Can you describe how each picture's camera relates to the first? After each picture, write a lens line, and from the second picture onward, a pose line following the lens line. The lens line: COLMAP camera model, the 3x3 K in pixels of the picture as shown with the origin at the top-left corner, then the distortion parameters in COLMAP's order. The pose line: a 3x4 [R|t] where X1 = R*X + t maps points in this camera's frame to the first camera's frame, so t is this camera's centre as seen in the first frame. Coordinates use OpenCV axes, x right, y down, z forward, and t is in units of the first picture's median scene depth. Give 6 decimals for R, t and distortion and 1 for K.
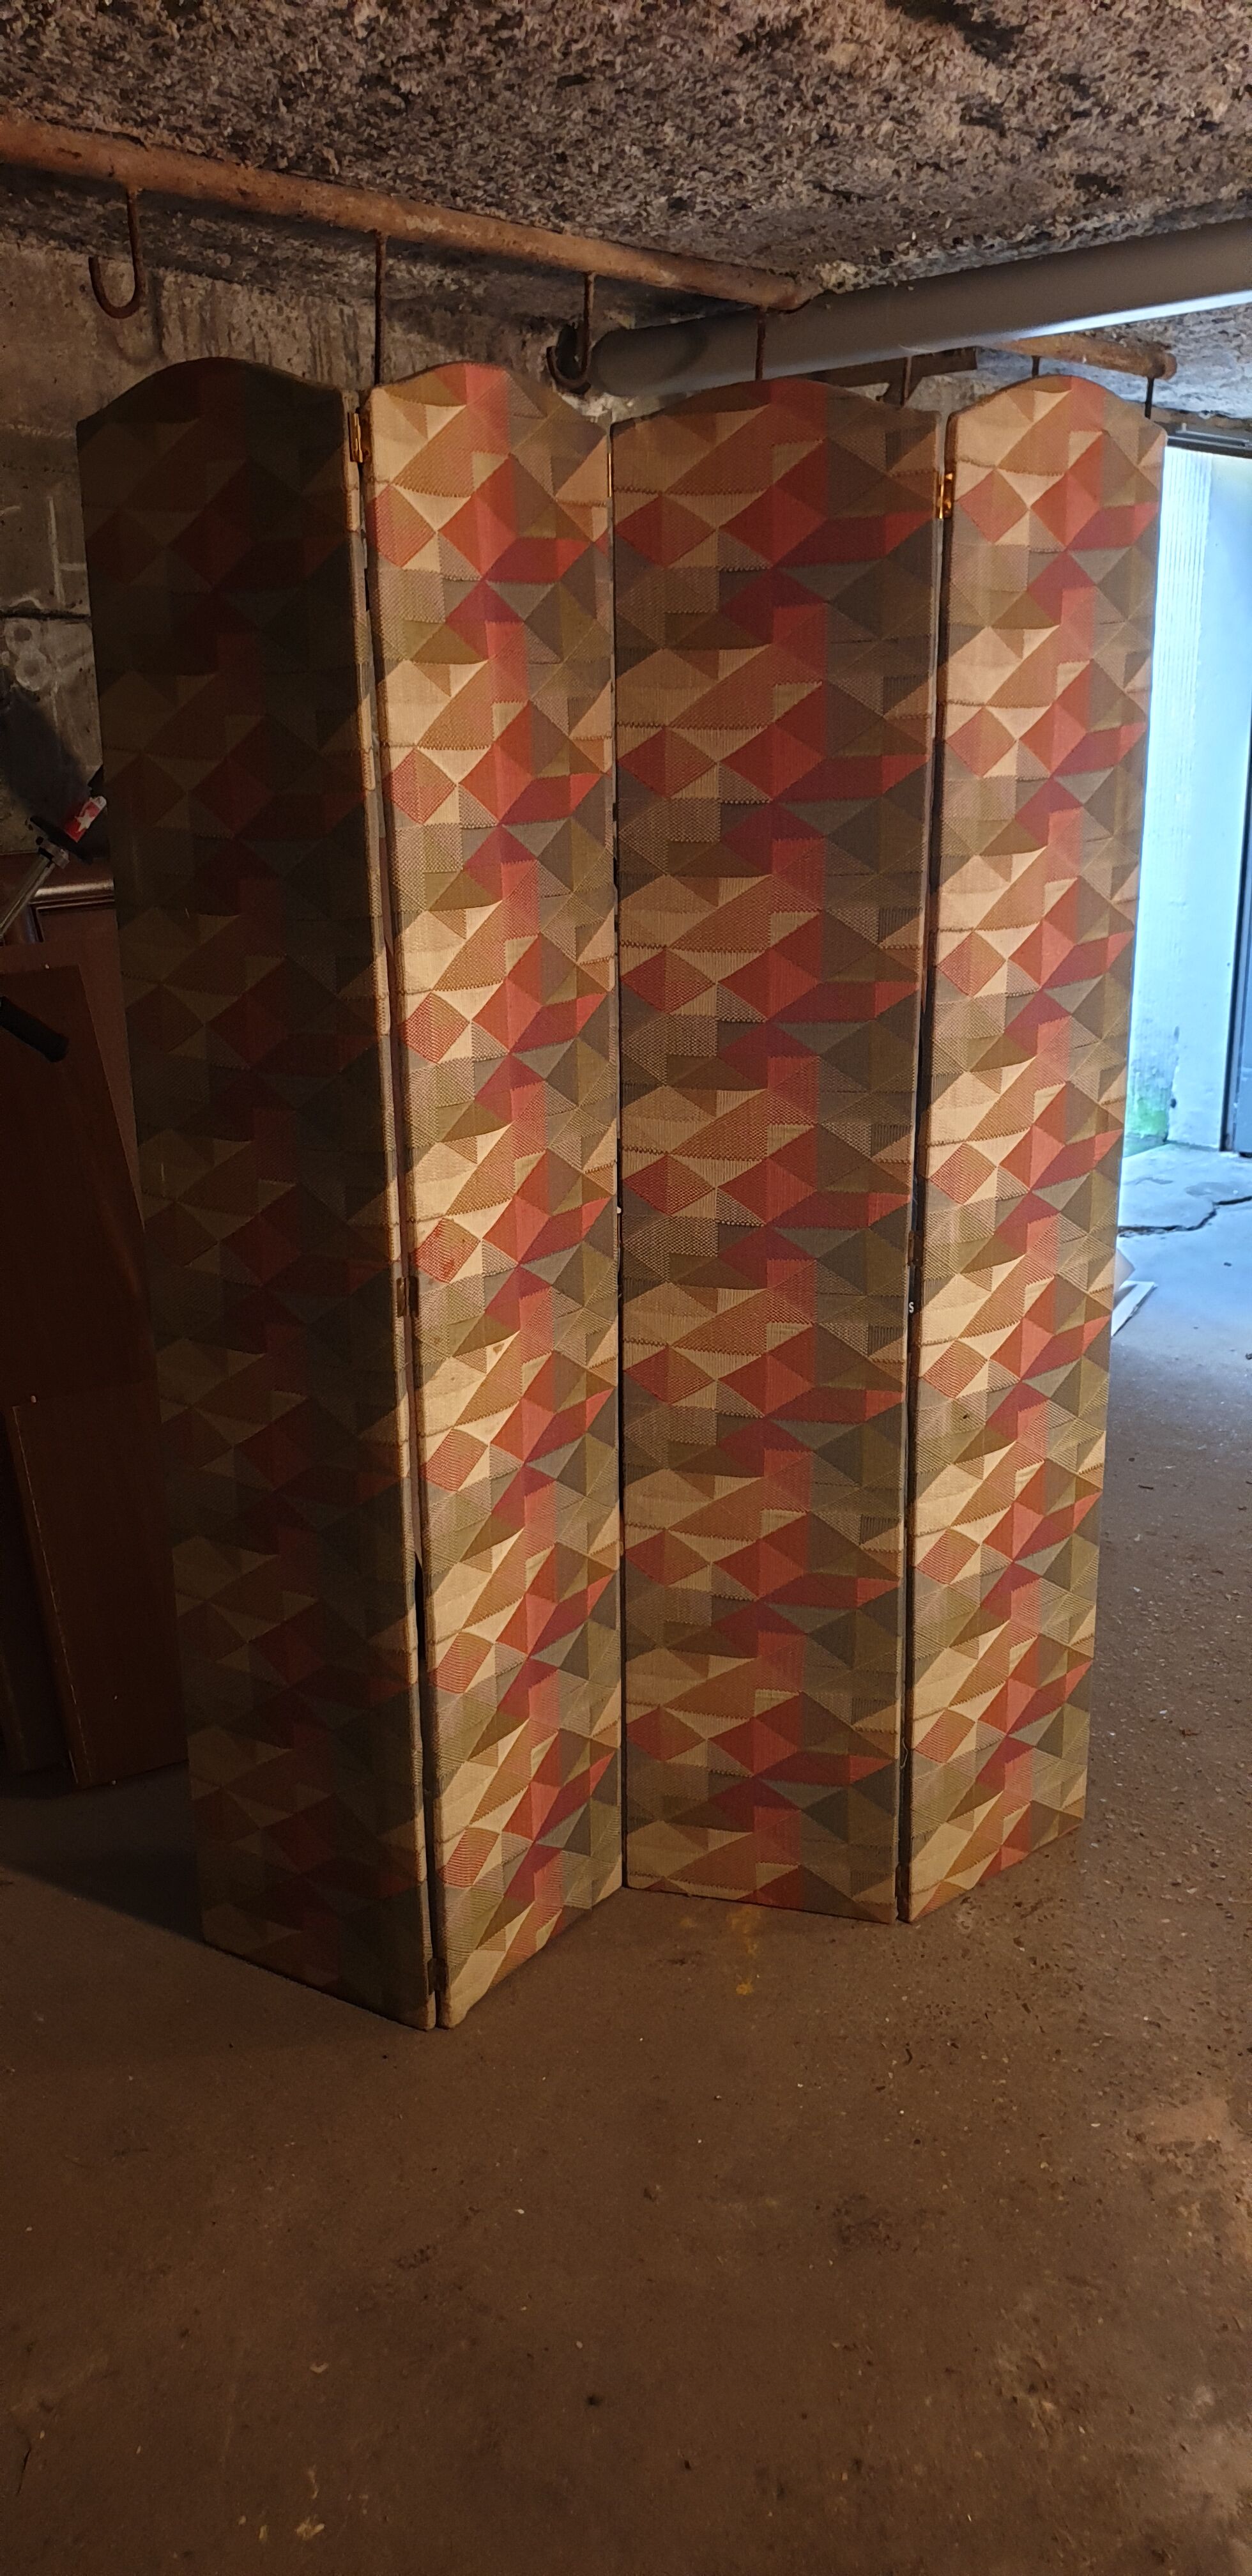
lens RADIAL K [[2039.2, 0, 703.0], [0, 2039.2, 1339.2], [0, 0, 1]] dist [0.089377, -0.156361]
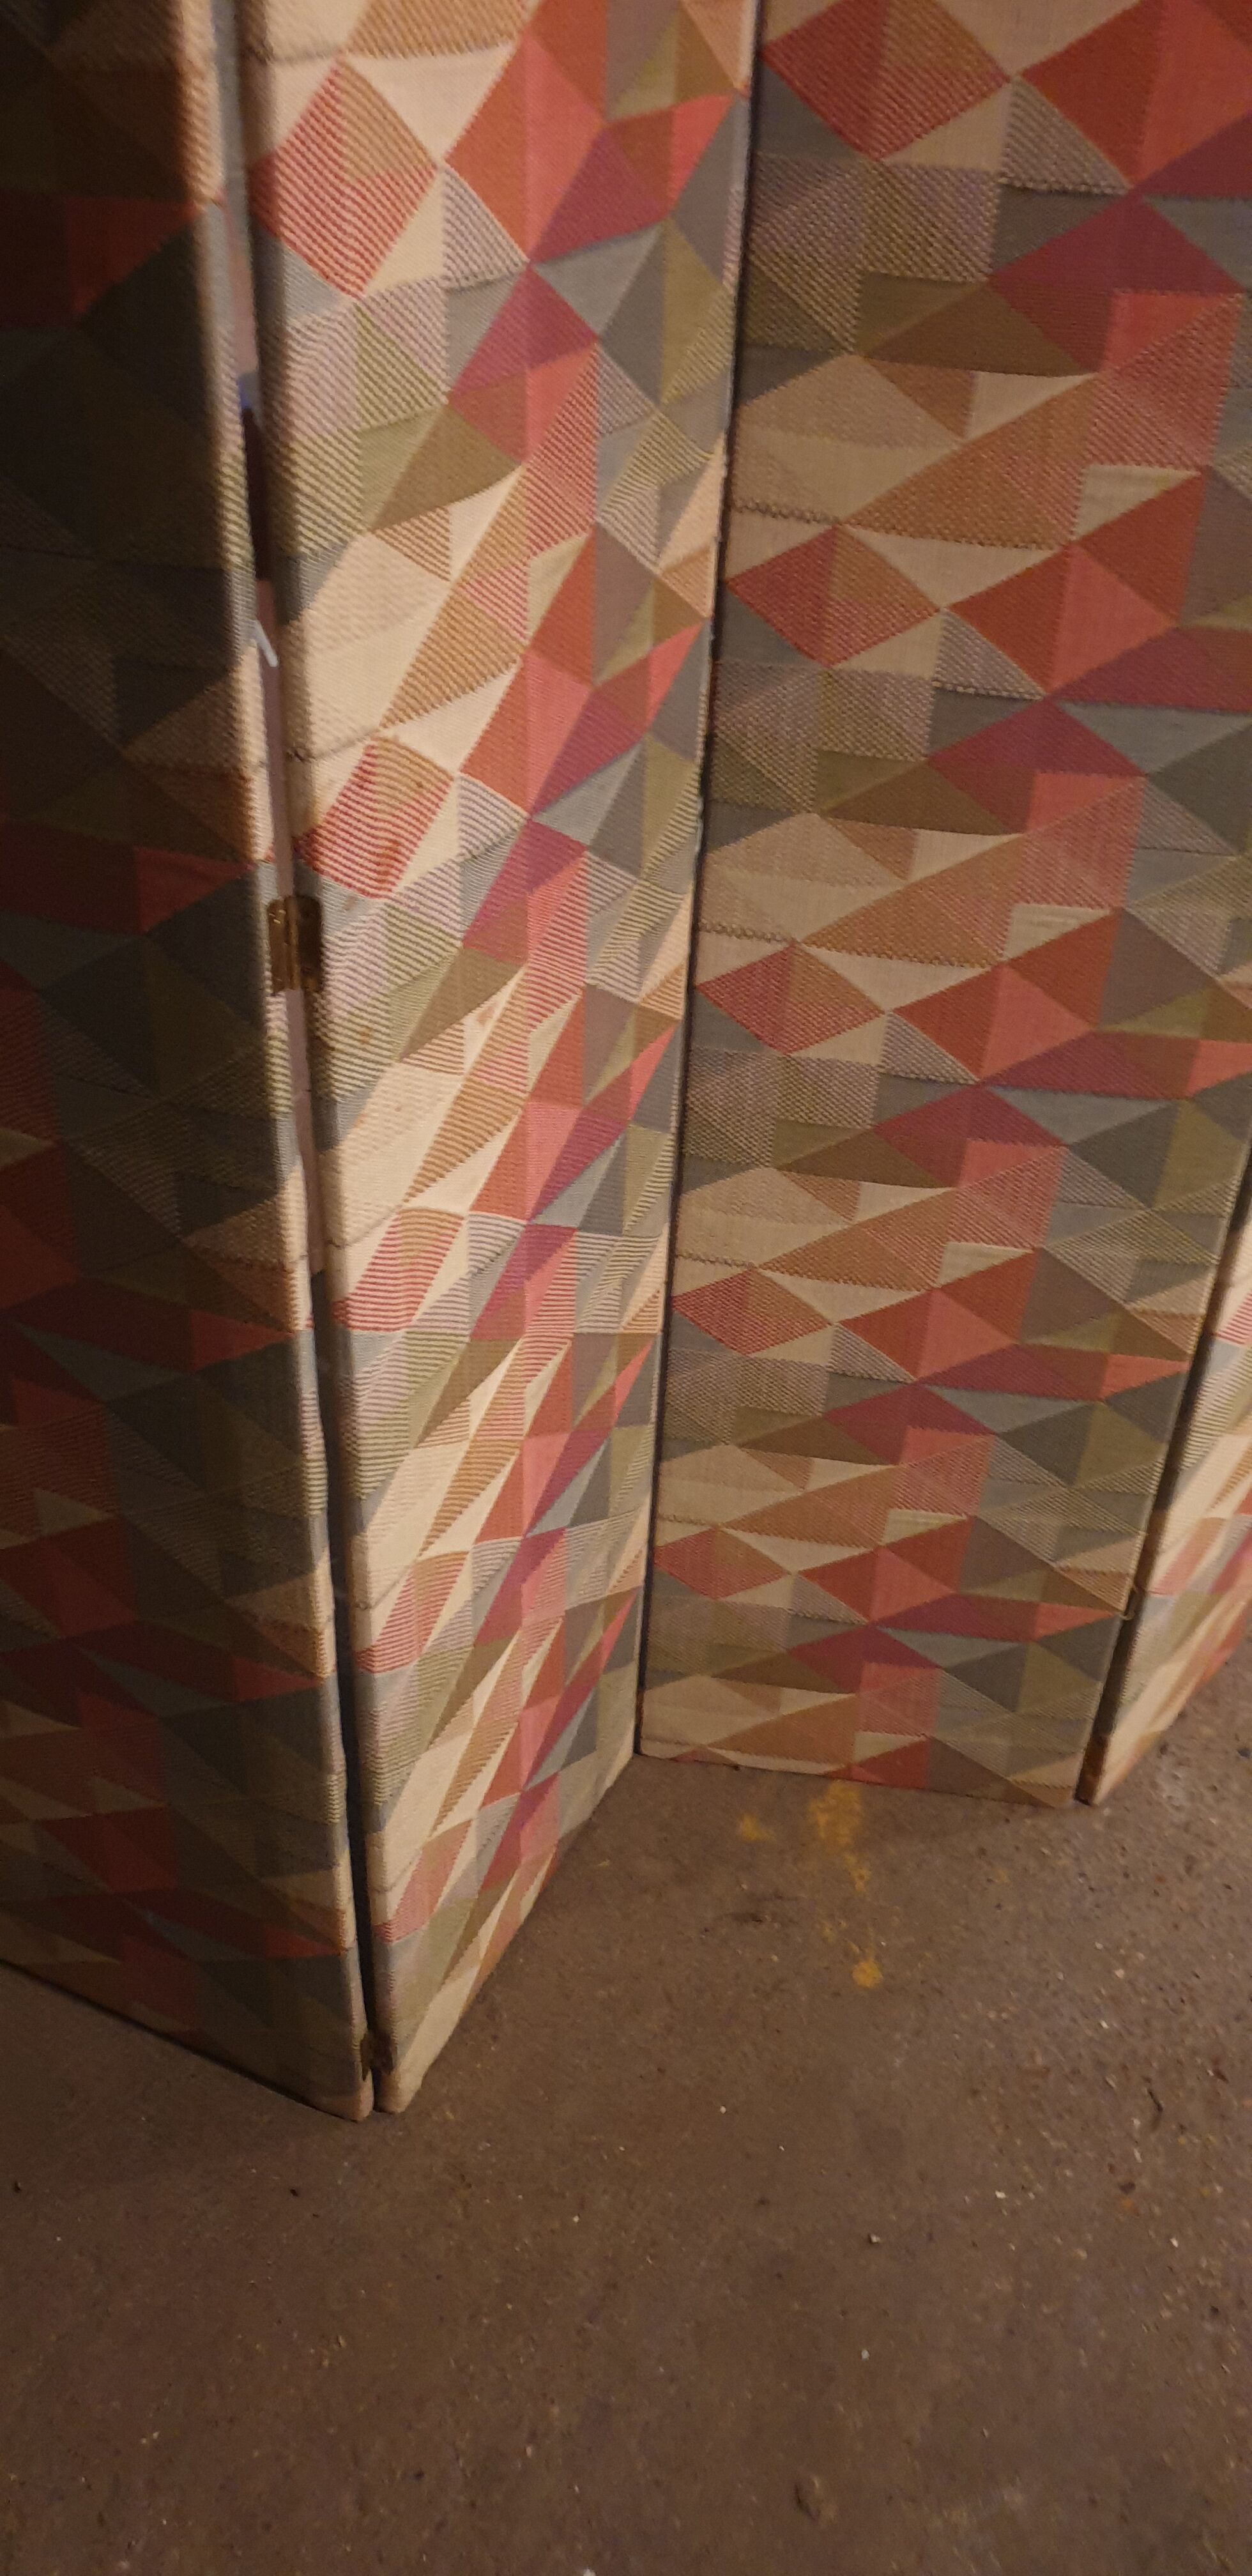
lens RADIAL K [[2039.2, 0, 703.0], [0, 2039.2, 1339.2], [0, 0, 1]] dist [0.089377, -0.156361]
pose [[0.991516, -0.028824, 0.126752, -0.109279], [-0.017940, 0.935431, 0.353054, -0.084382], [-0.128744, -0.352332, 0.926977, 0.543778]]
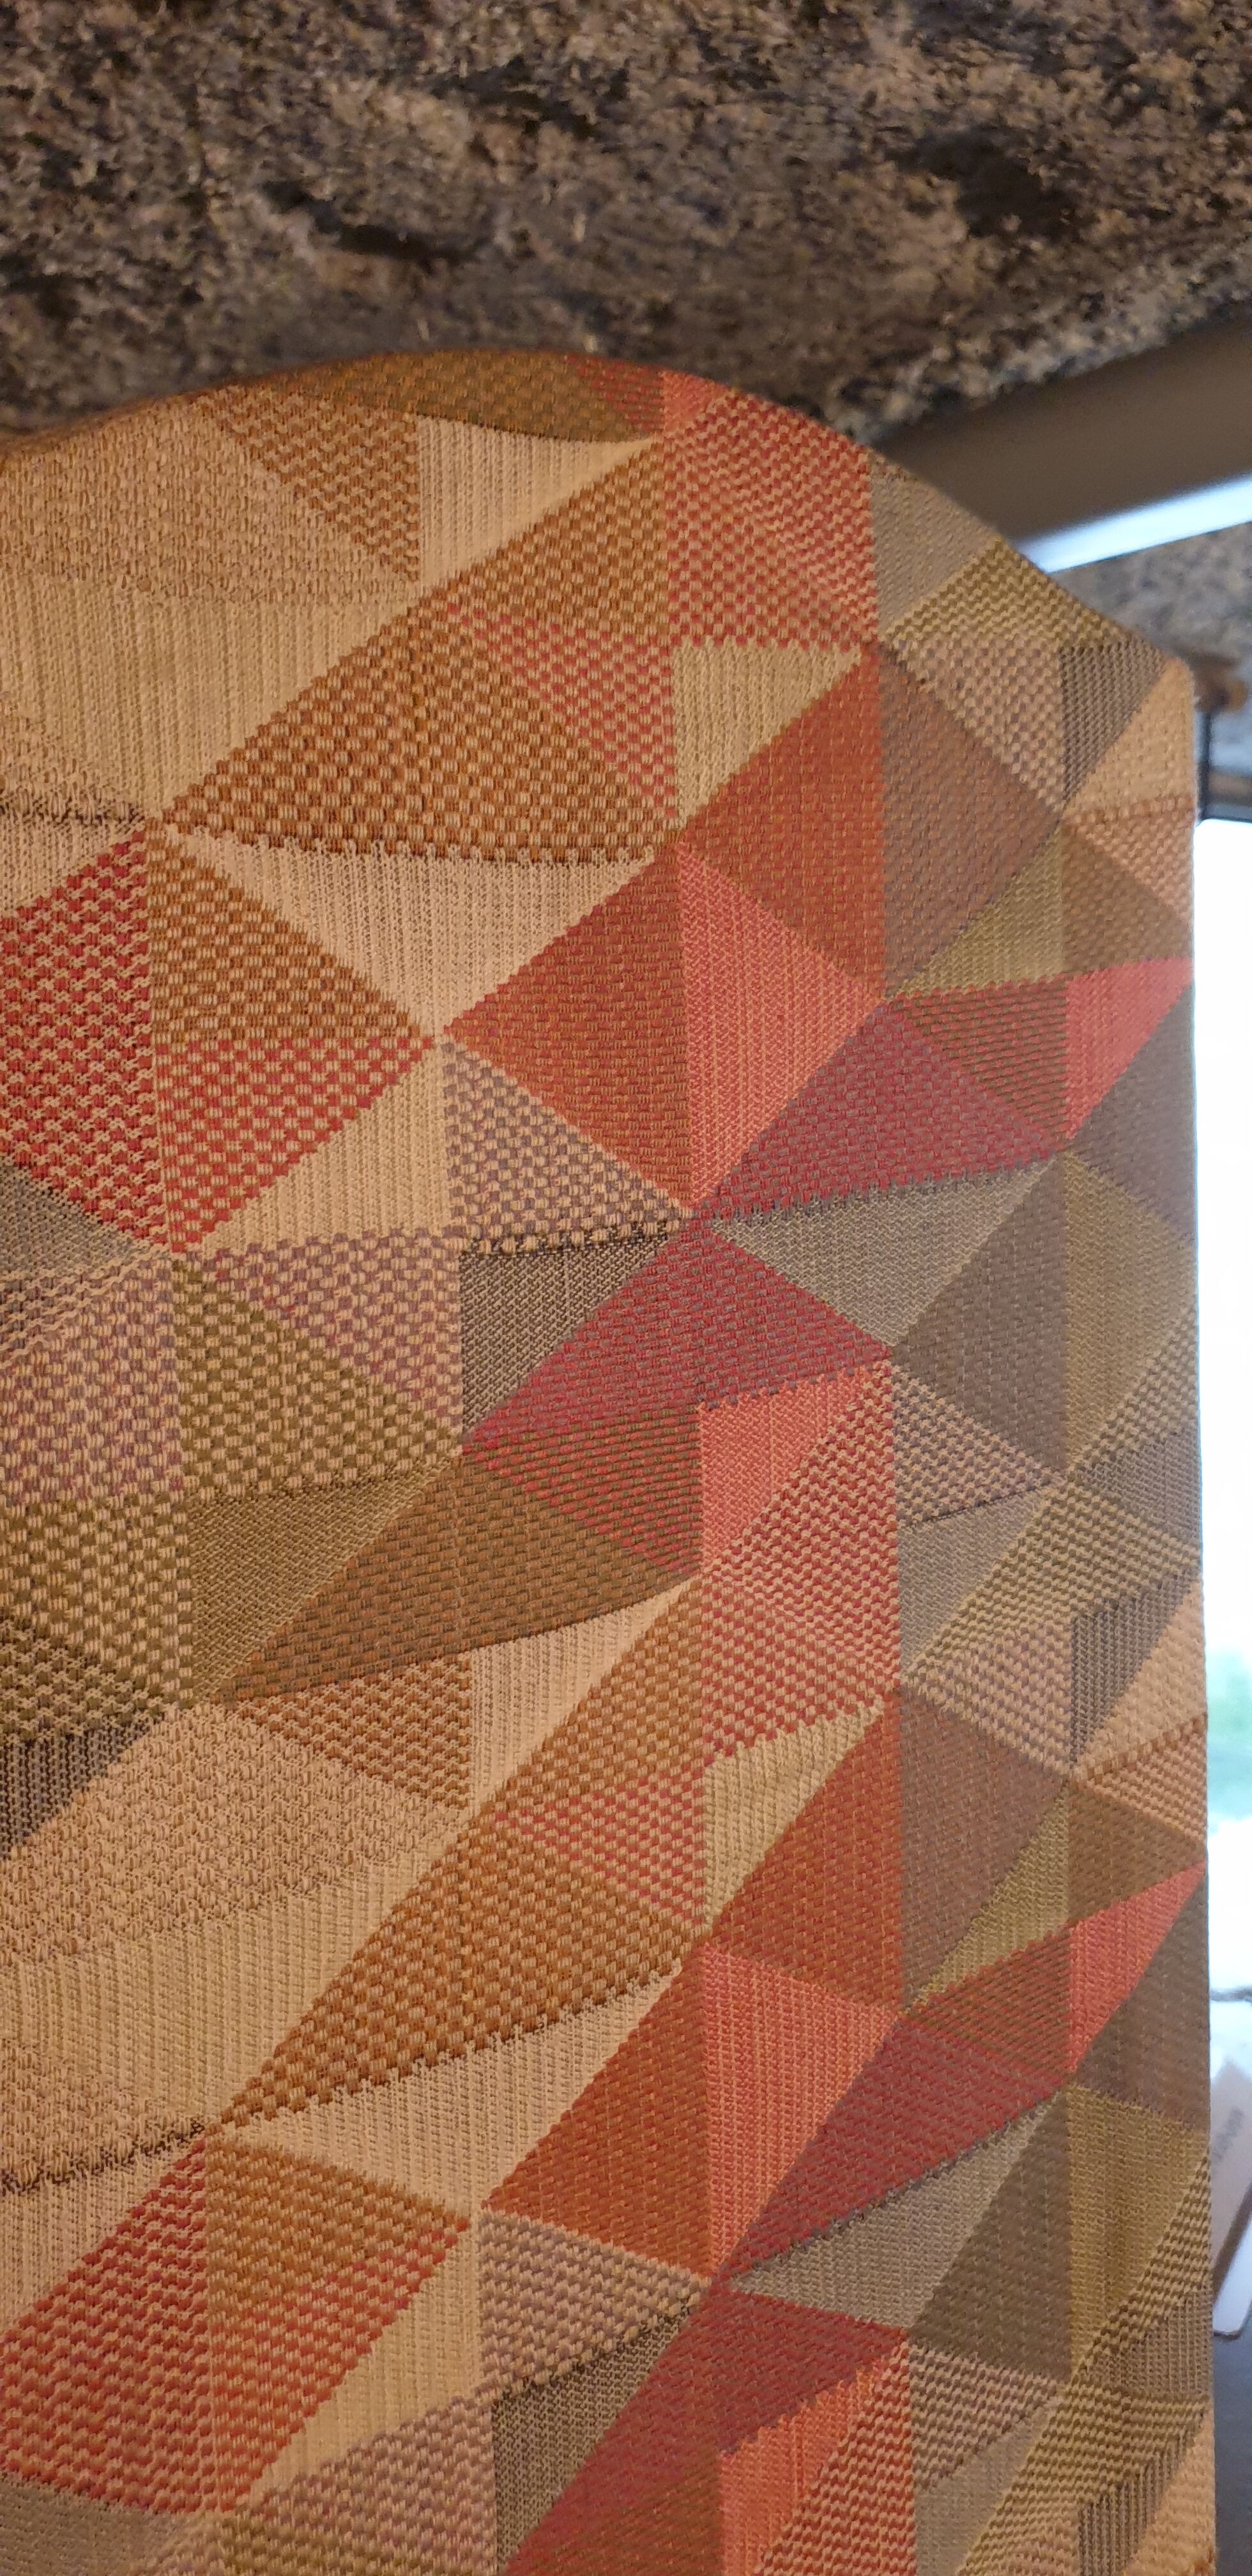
lens RADIAL K [[2039.2, 0, 703.0], [0, 2039.2, 1339.2], [0, 0, 1]] dist [0.089377, -0.156361]
pose [[0.997955, -0.029776, -0.056569, 0.075165], [0.019108, 0.983384, -0.180532, -0.135296], [0.061004, 0.179082, 0.981941, 0.326396]]
